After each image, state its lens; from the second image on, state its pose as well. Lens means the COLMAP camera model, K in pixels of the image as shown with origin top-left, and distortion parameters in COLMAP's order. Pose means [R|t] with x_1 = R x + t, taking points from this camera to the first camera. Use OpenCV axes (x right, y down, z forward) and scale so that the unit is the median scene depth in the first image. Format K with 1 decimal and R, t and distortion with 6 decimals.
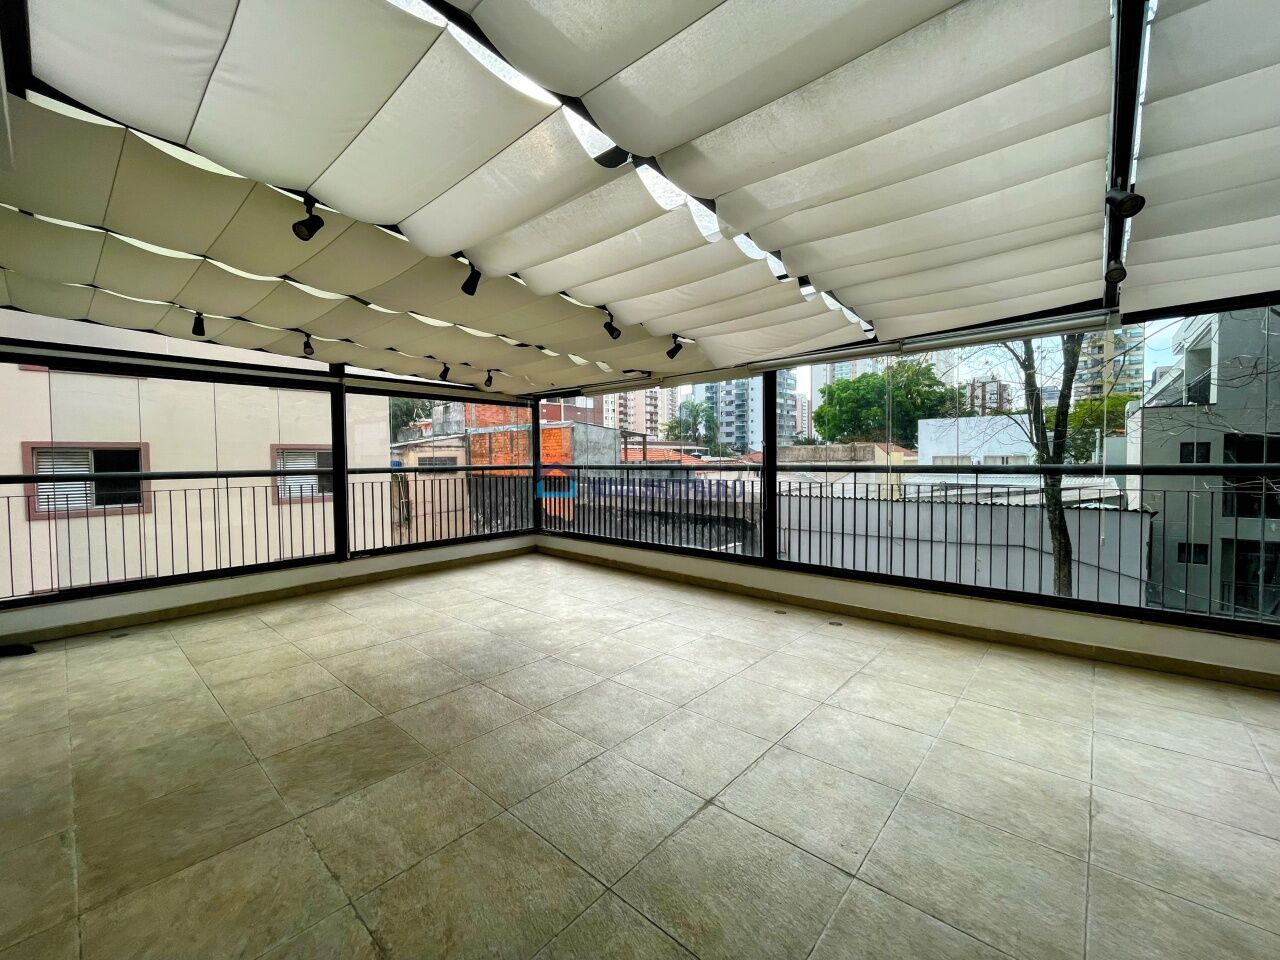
lens RADIAL K [[517.5, 0, 634.7], [0, 517.5, 476.0], [0, 0, 1]] dist [0.000824, 0.000054]
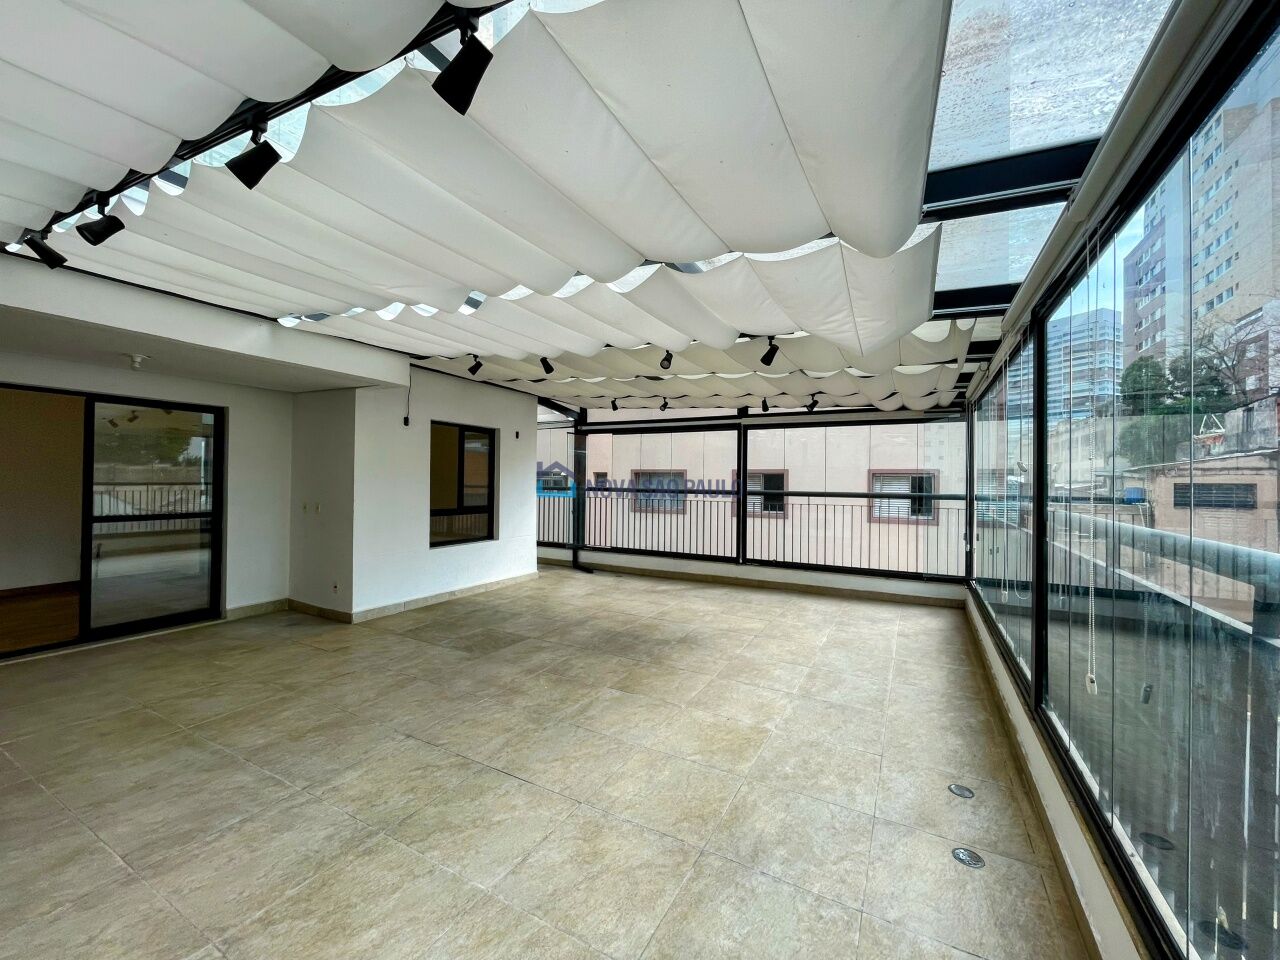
lens RADIAL K [[517.5, 0, 633.9], [0, 517.5, 481.2], [0, 0, 1]] dist [0.000824, 0.000054]
pose [[0.228660, 0.015659, -0.973380, 0.746205], [-0.049278, 0.998775, 0.004492, -0.036705], [0.972258, 0.046939, 0.229152, 0.574268]]
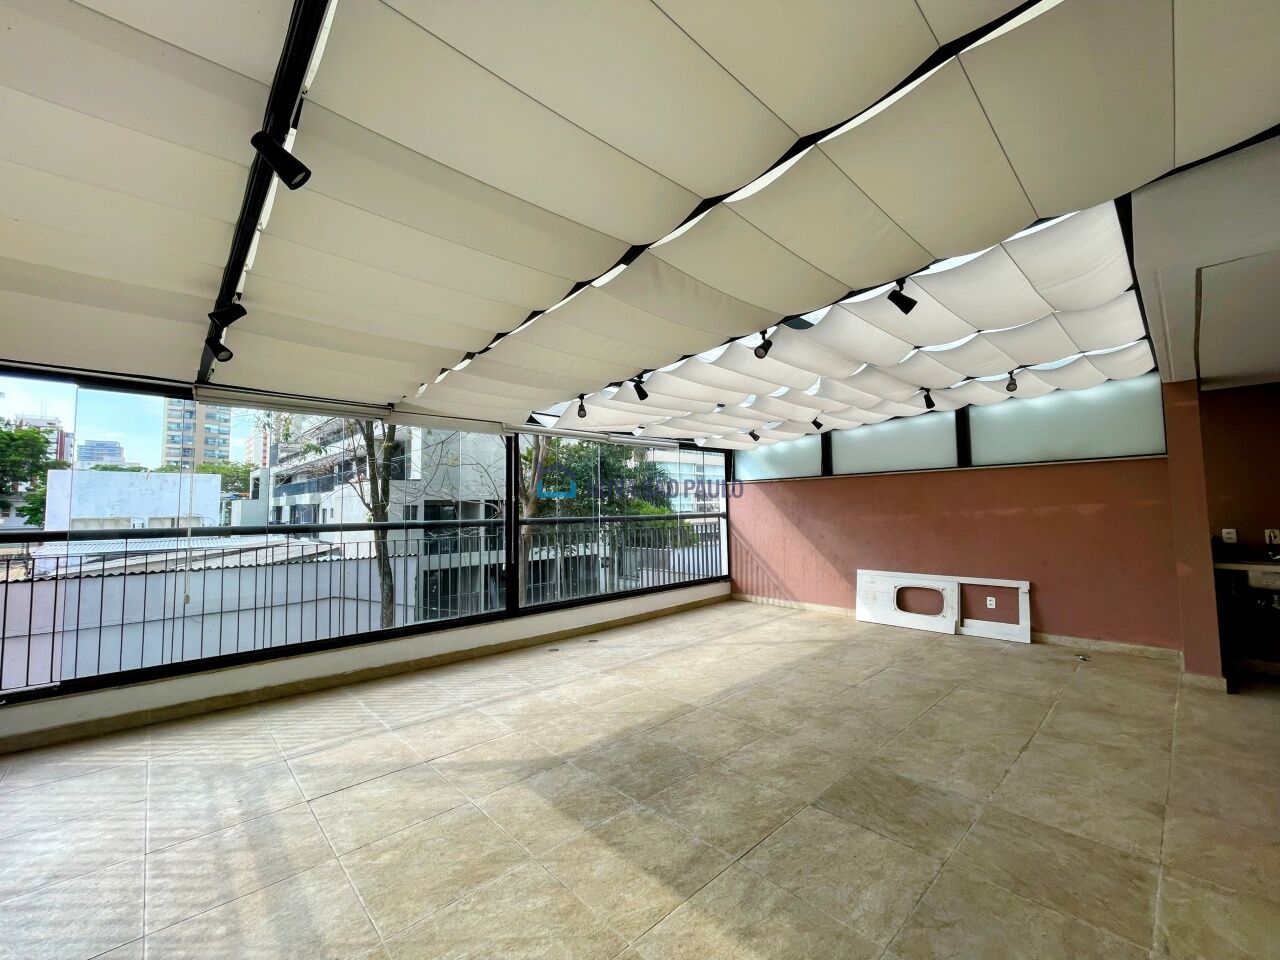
lens RADIAL K [[517.5, 0, 634.8], [0, 517.5, 474.6], [0, 0, 1]] dist [0.000824, 0.000054]
pose [[0.092452, 0.073481, 0.993002, -0.885940], [0.048712, 0.995745, -0.078220, -0.020071], [-0.994525, 0.055603, 0.088479, 0.743457]]
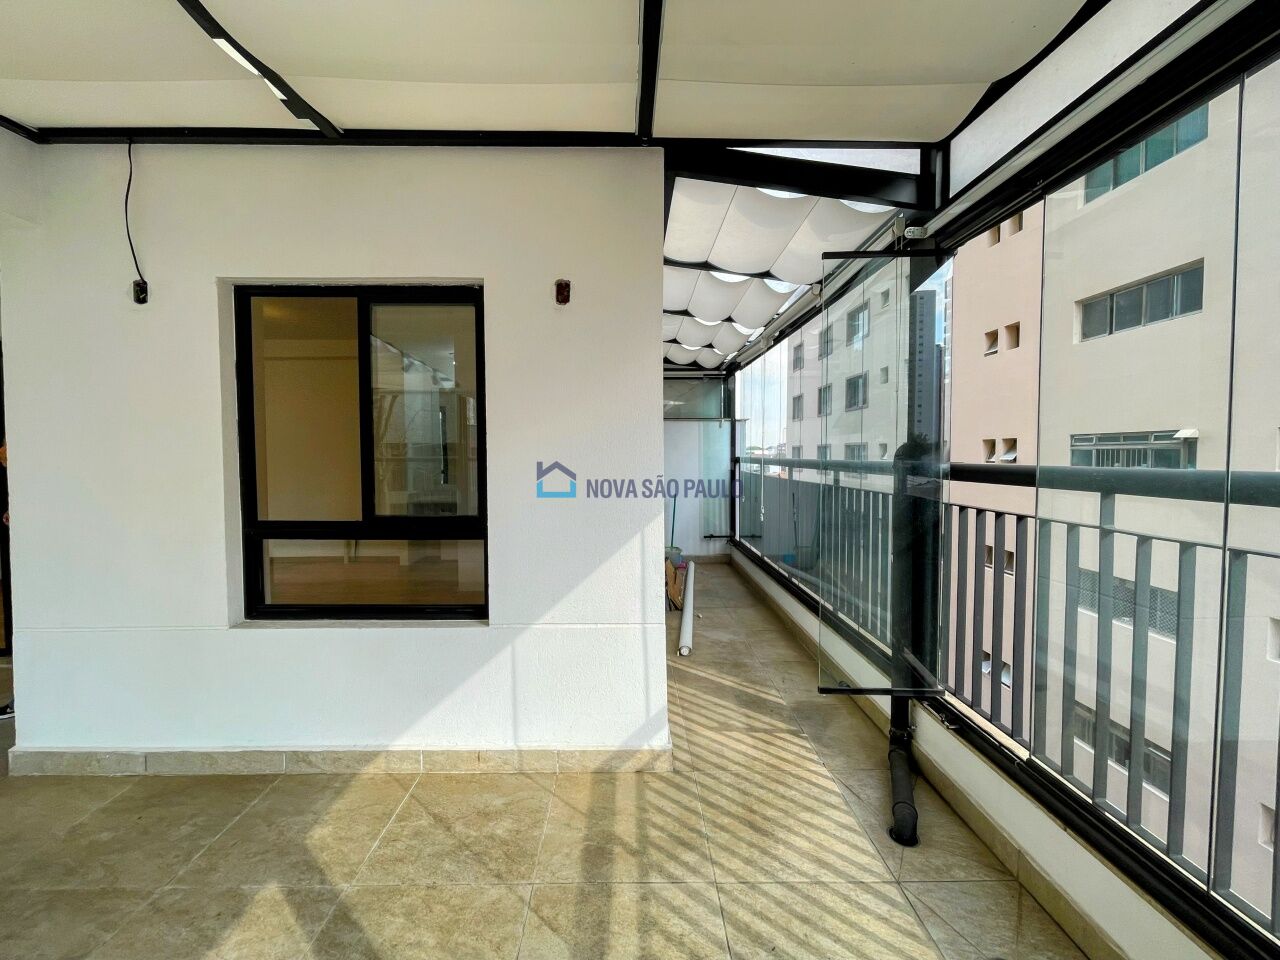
lens RADIAL K [[517.5, 0, 639.4], [0, 517.5, 483.4], [0, 0, 1]] dist [0.000824, 0.000054]
pose [[-0.731255, 0.046901, -0.680490, -0.579515], [-0.017738, 0.995988, 0.087708, -0.021056], [0.681874, 0.076207, -0.727489, 0.987095]]
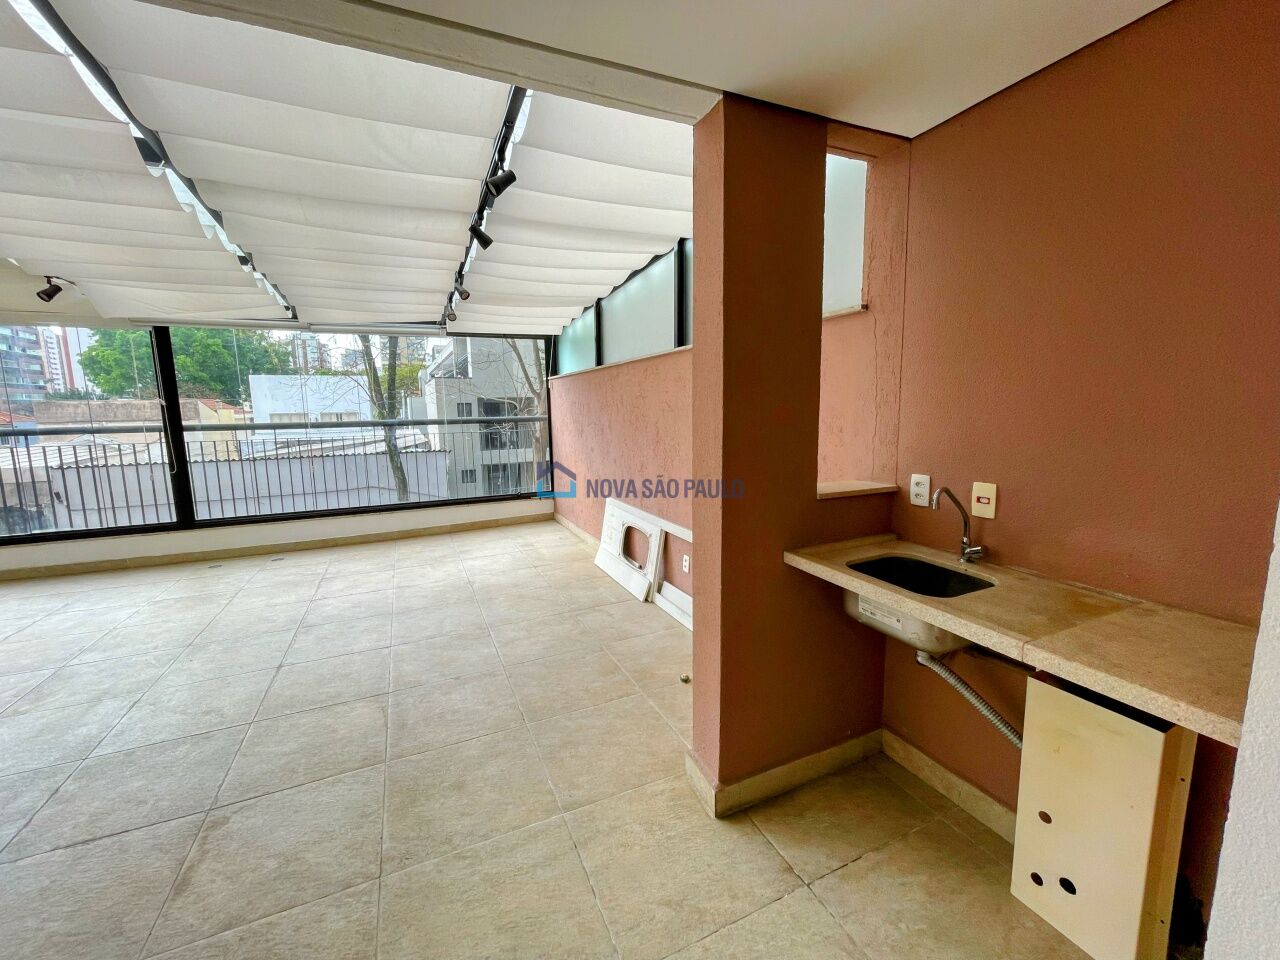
lens RADIAL K [[517.5, 0, 632.4], [0, 517.5, 476.3], [0, 0, 1]] dist [0.000824, 0.000054]
pose [[0.410168, -0.119609, 0.904133, -0.308759], [0.043646, 0.992801, 0.111539, 0.003387], [-0.910965, -0.006288, 0.412435, -0.202172]]
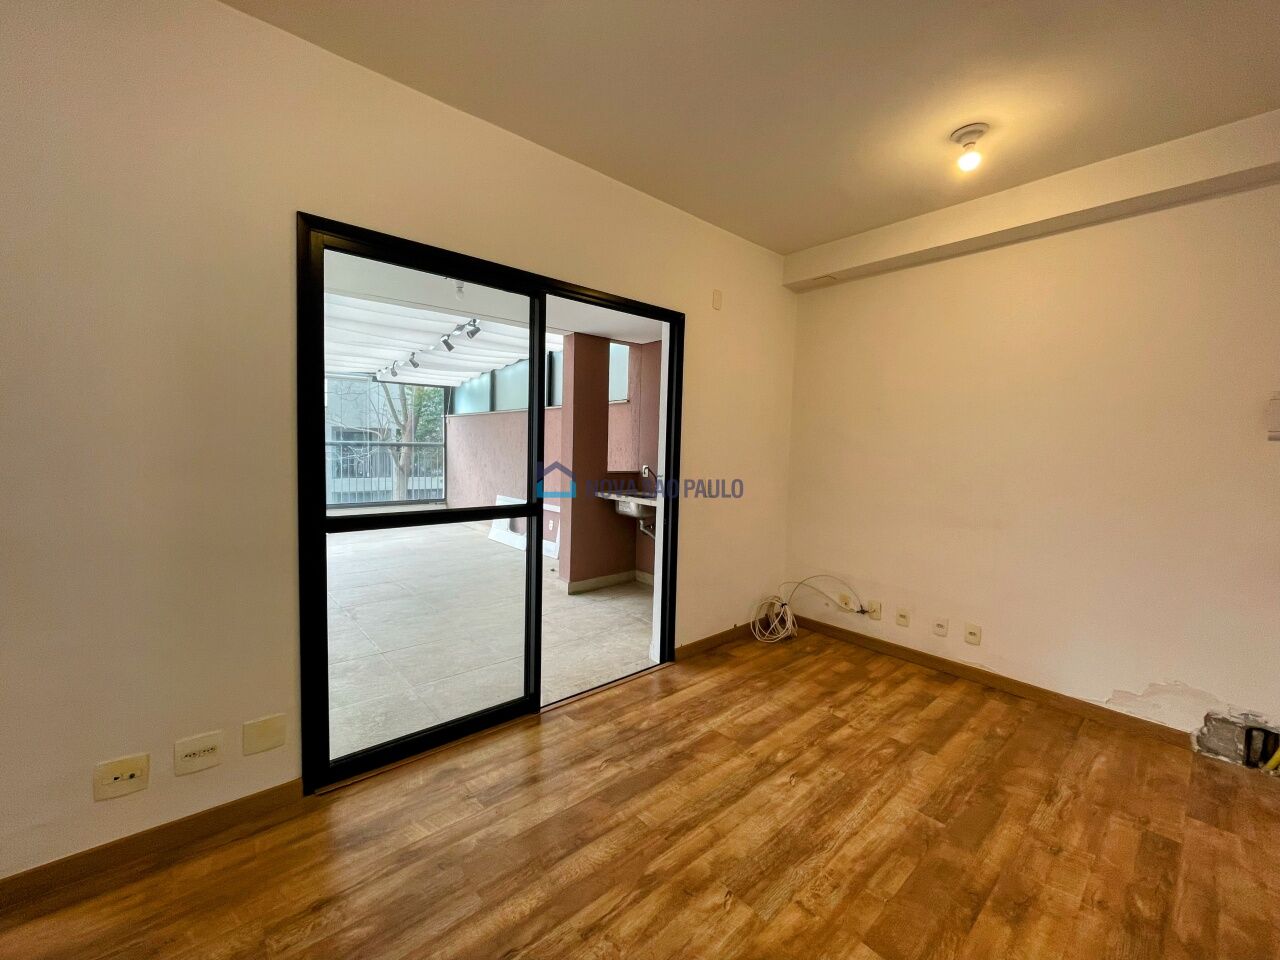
lens RADIAL K [[517.5, 0, 632.5], [0, 517.5, 472.9], [0, 0, 1]] dist [0.000824, 0.000054]
pose [[0.129806, -0.037536, 0.990829, -0.938140], [0.009121, 0.999286, 0.036661, 0.033088], [-0.991497, 0.004278, 0.130056, -0.356390]]
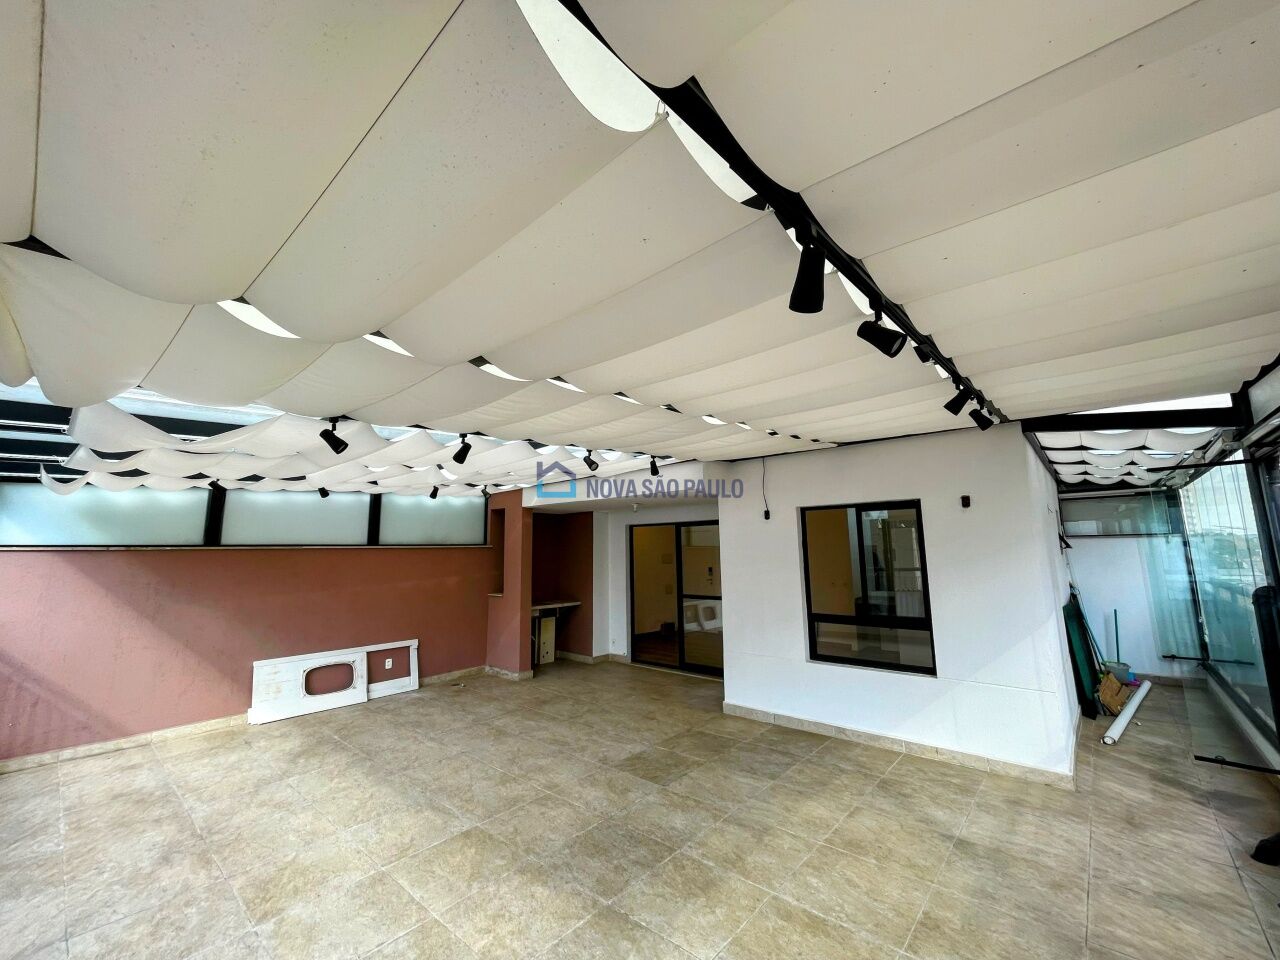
lens RADIAL K [[517.5, 0, 632.4], [0, 517.5, 482.5], [0, 0, 1]] dist [0.000824, 0.000054]
pose [[-0.999690, 0.024599, -0.003905, -0.263048], [0.024870, 0.994395, -0.102764, -0.107483], [0.001355, -0.102830, -0.994698, 1.498478]]
